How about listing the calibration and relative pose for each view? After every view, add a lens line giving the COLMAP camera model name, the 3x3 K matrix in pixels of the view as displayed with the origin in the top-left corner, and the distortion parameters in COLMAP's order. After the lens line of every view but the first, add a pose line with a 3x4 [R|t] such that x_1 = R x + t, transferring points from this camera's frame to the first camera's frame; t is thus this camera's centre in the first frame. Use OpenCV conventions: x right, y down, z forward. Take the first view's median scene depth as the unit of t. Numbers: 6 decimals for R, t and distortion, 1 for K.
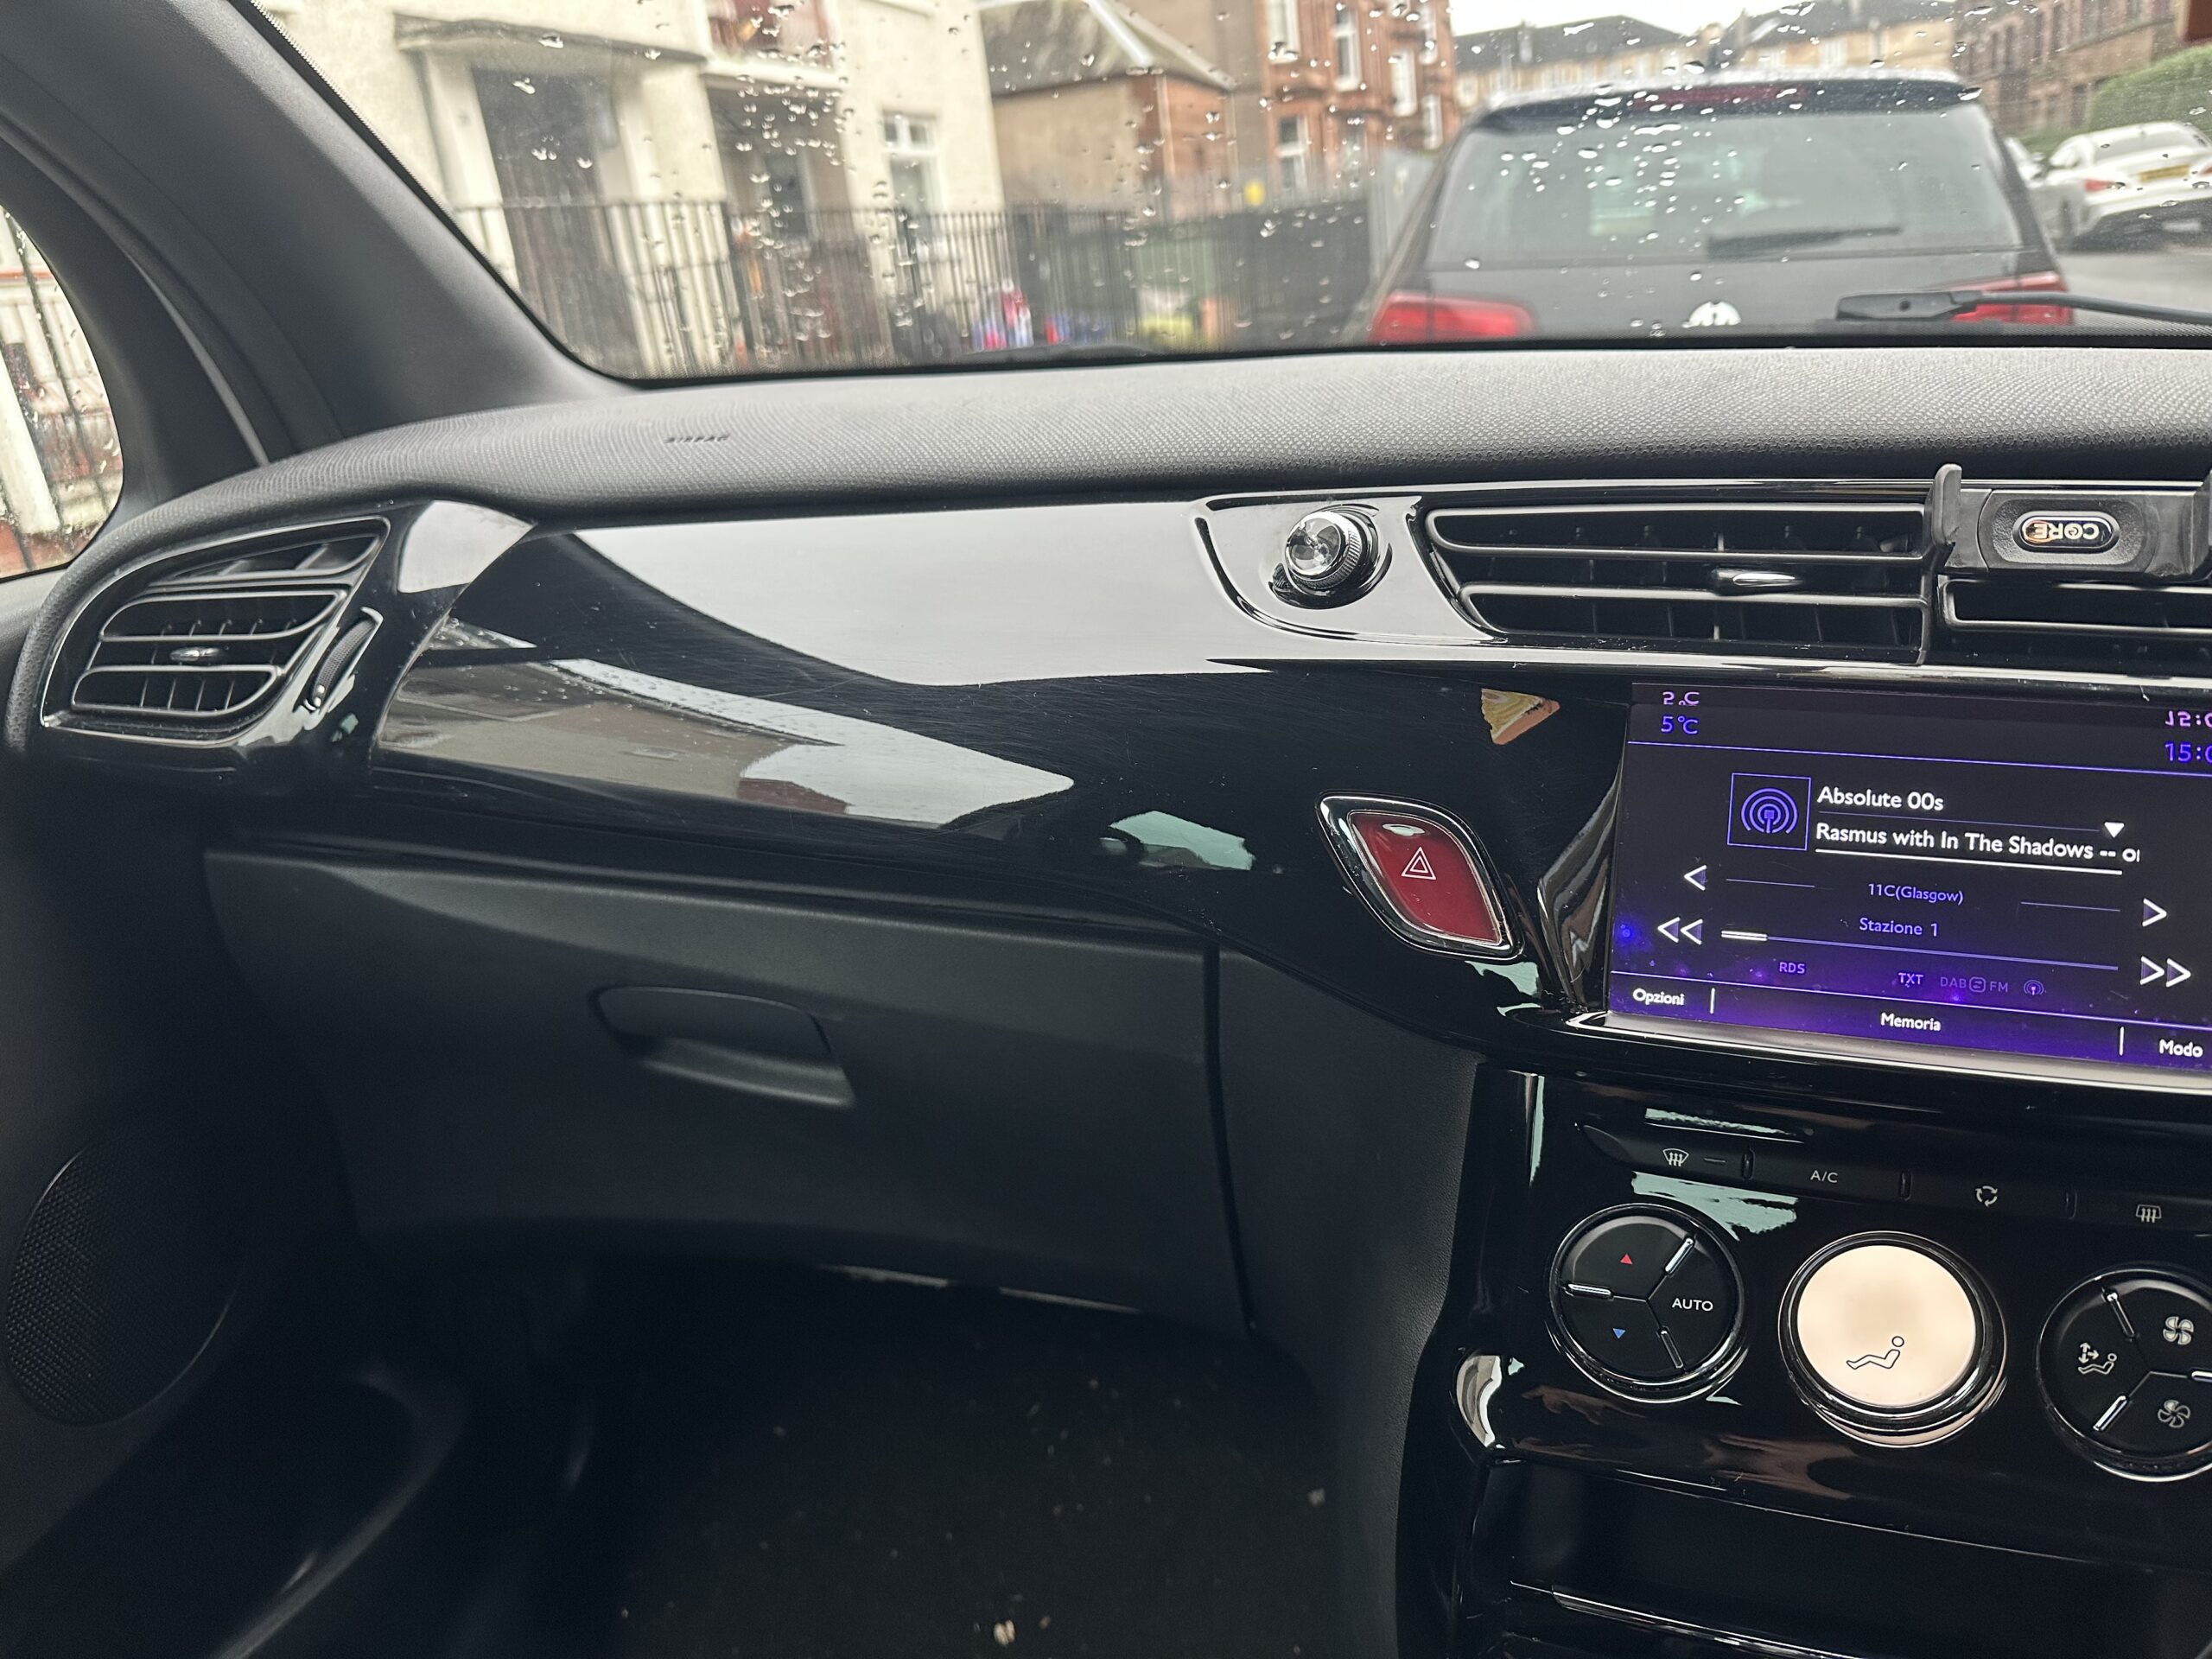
lens RADIAL K [[1527.4, 0, 1106.0], [0, 1527.4, 829.5], [0, 0, 1]] dist [-0.001795, -0.014839]
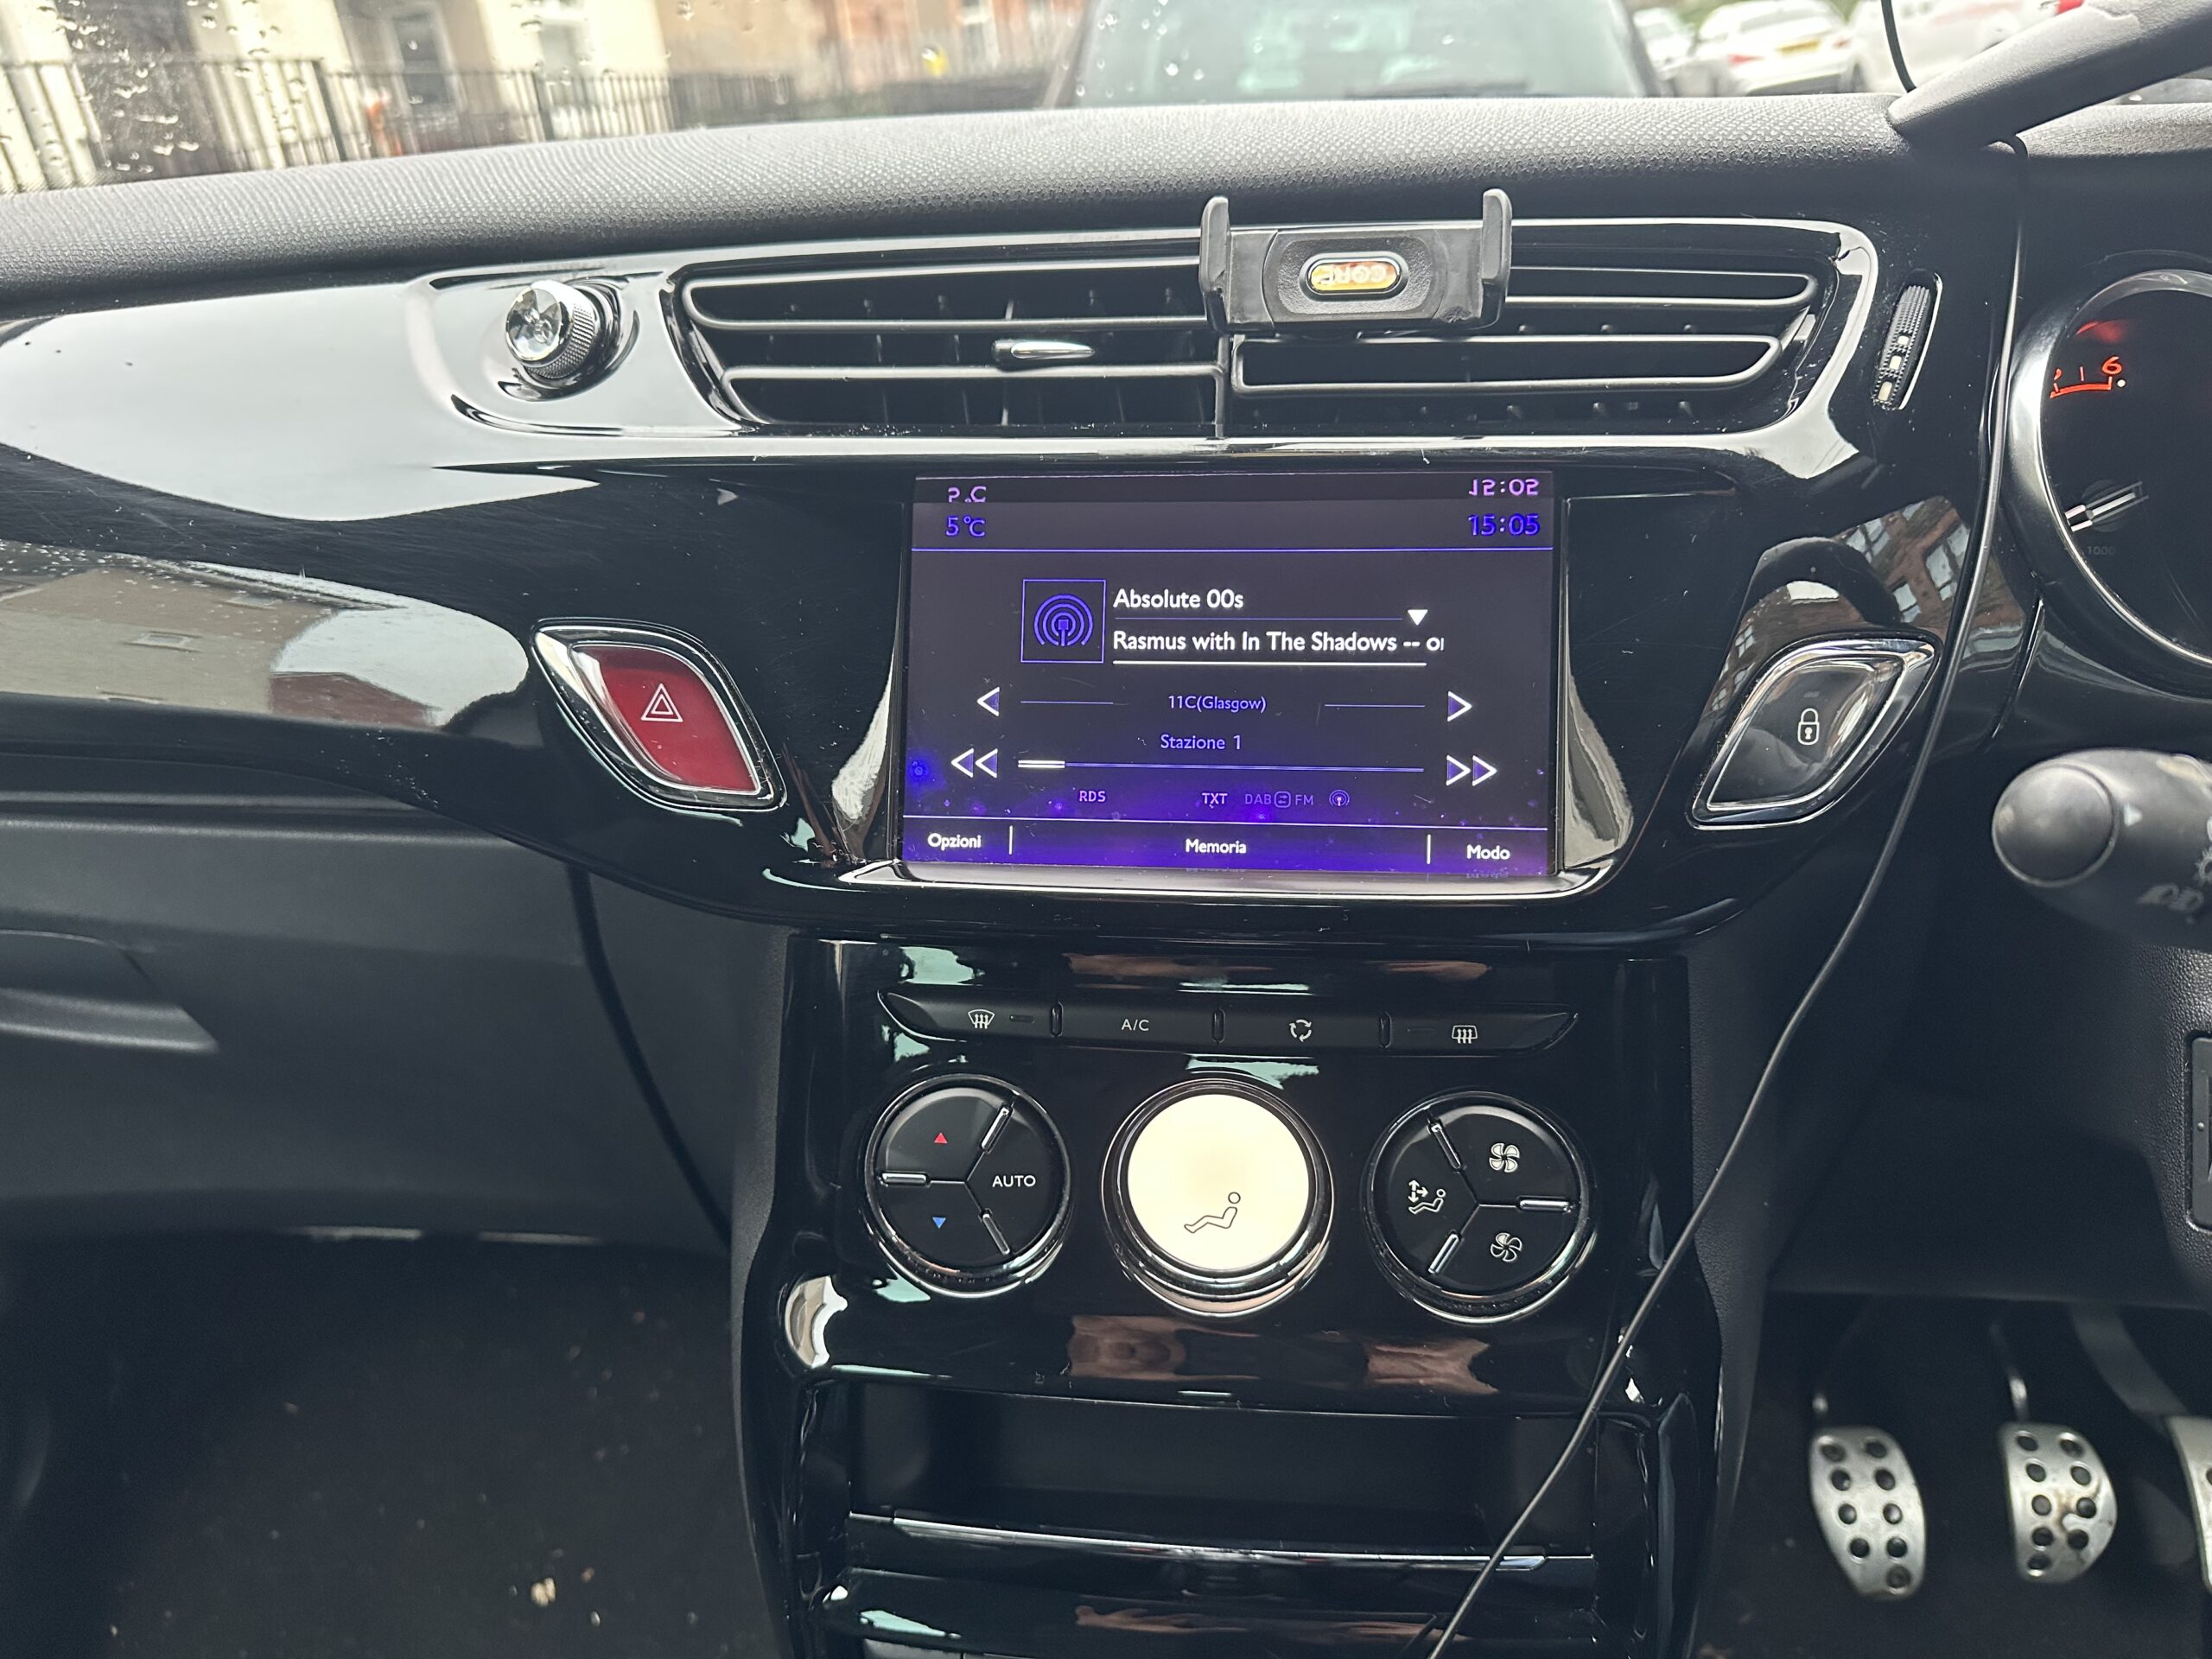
lens RADIAL K [[1499.6, 0, 1106.0], [0, 1499.6, 829.5], [0, 0, 1]] dist [0.137206, -0.196004]
pose [[0.982810, -0.073908, 0.169182, 0.309603], [0.062241, 0.995368, 0.073264, 0.046693], [-0.173813, -0.061475, 0.982858, 0.140040]]
